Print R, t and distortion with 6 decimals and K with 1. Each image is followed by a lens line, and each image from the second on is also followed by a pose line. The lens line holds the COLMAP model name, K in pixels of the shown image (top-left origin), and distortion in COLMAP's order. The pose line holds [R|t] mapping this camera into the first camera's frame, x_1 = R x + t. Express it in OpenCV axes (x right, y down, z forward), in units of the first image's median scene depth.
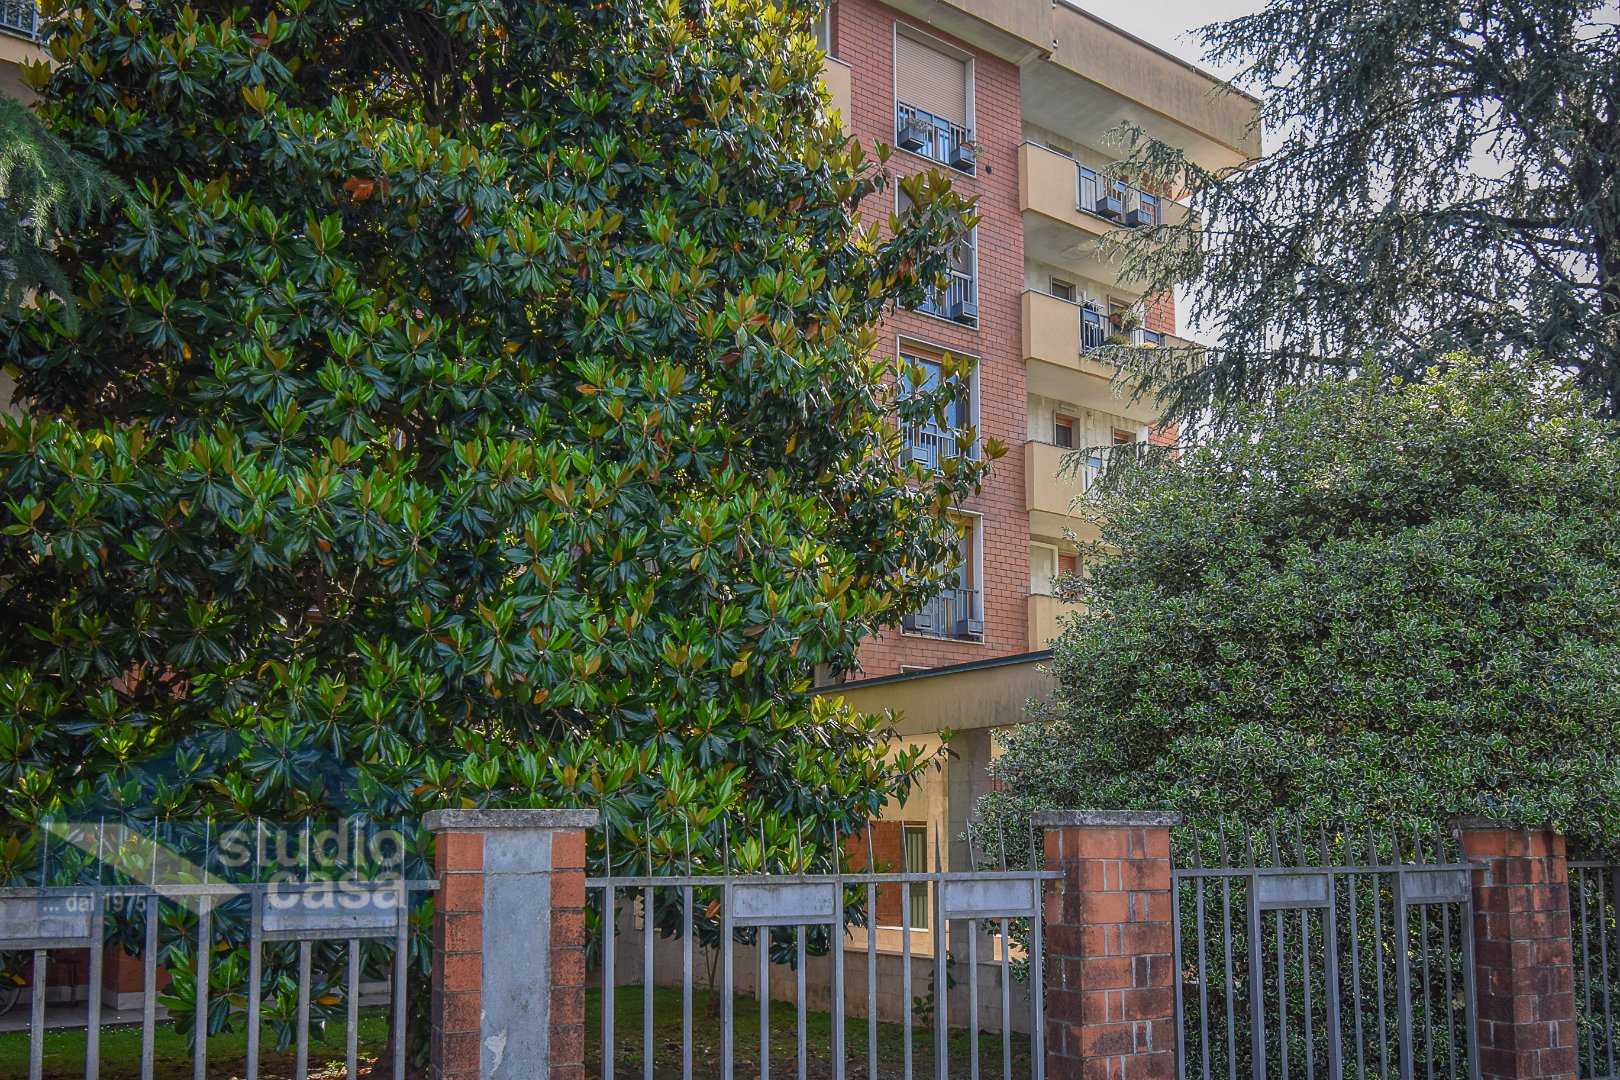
lens RADIAL K [[1574.5, 0, 810.0], [0, 1574.5, 540.0], [0, 0, 1]] dist [-0.000375, 0.006838]
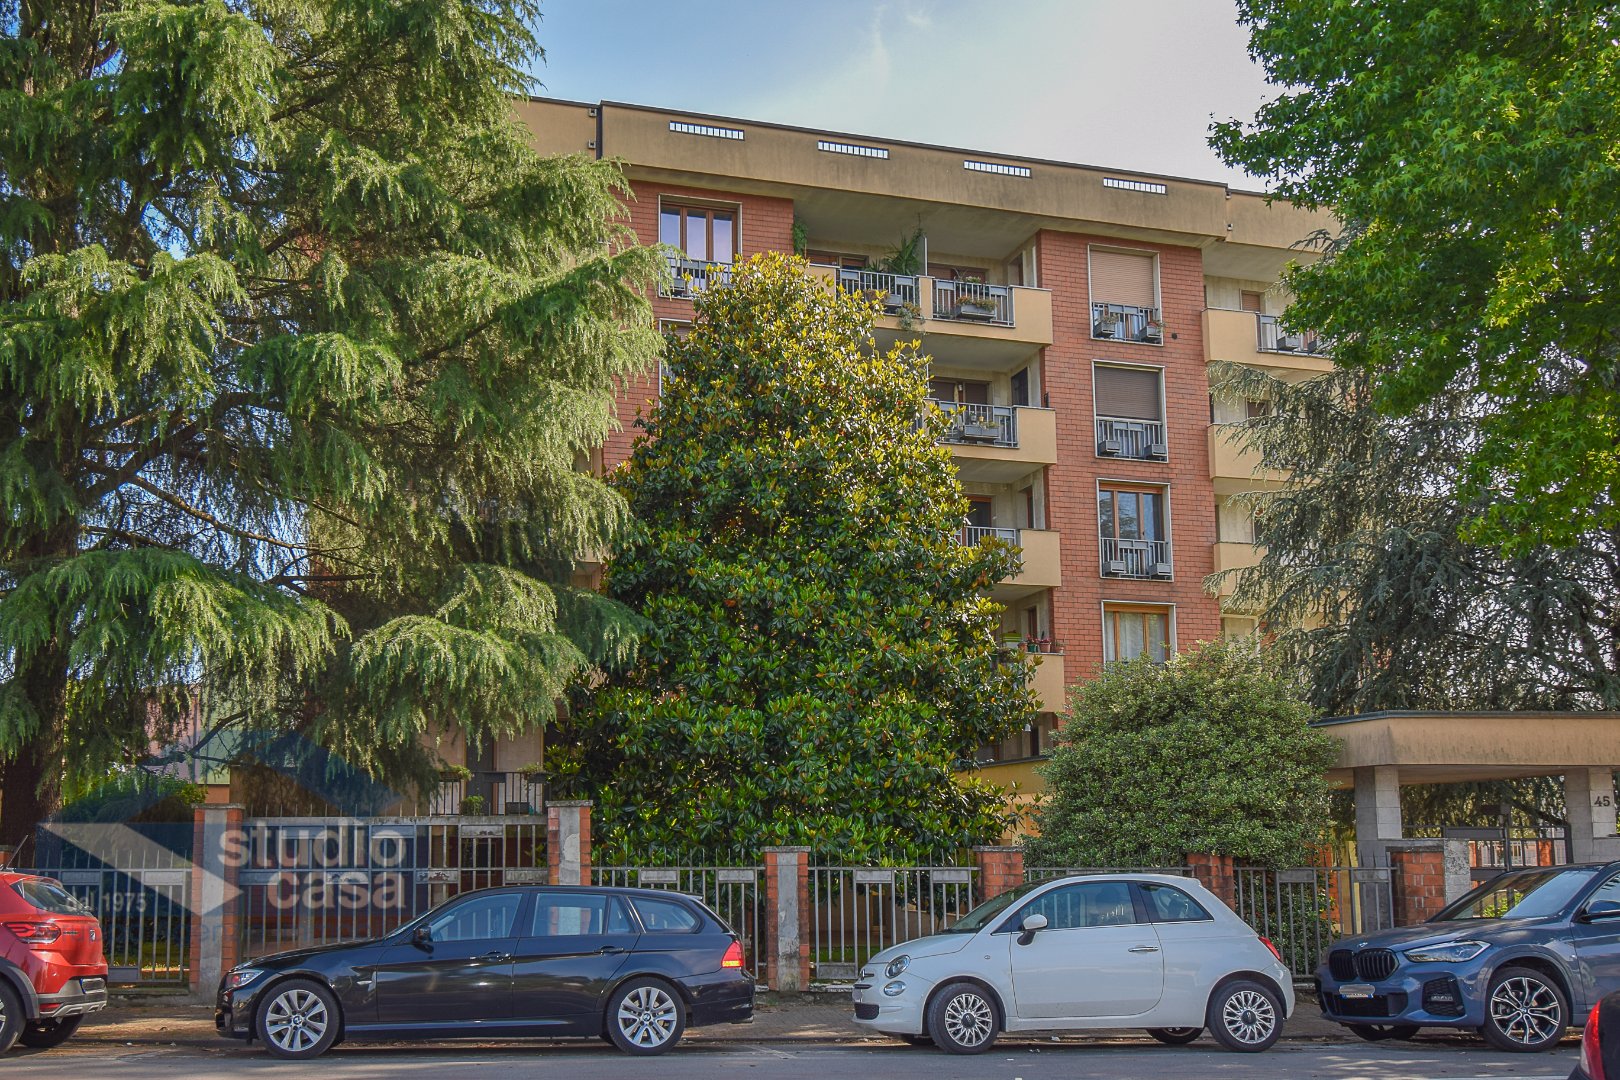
lens RADIAL K [[1523.0, 0, 810.0], [0, 1523.0, 540.0], [0, 0, 1]] dist [-0.079923, 0.003580]
pose [[0.978104, -0.032211, -0.205608, 0.345088], [0.029277, 0.999422, -0.017298, -0.268096], [0.206046, 0.010900, 0.978482, -1.366237]]
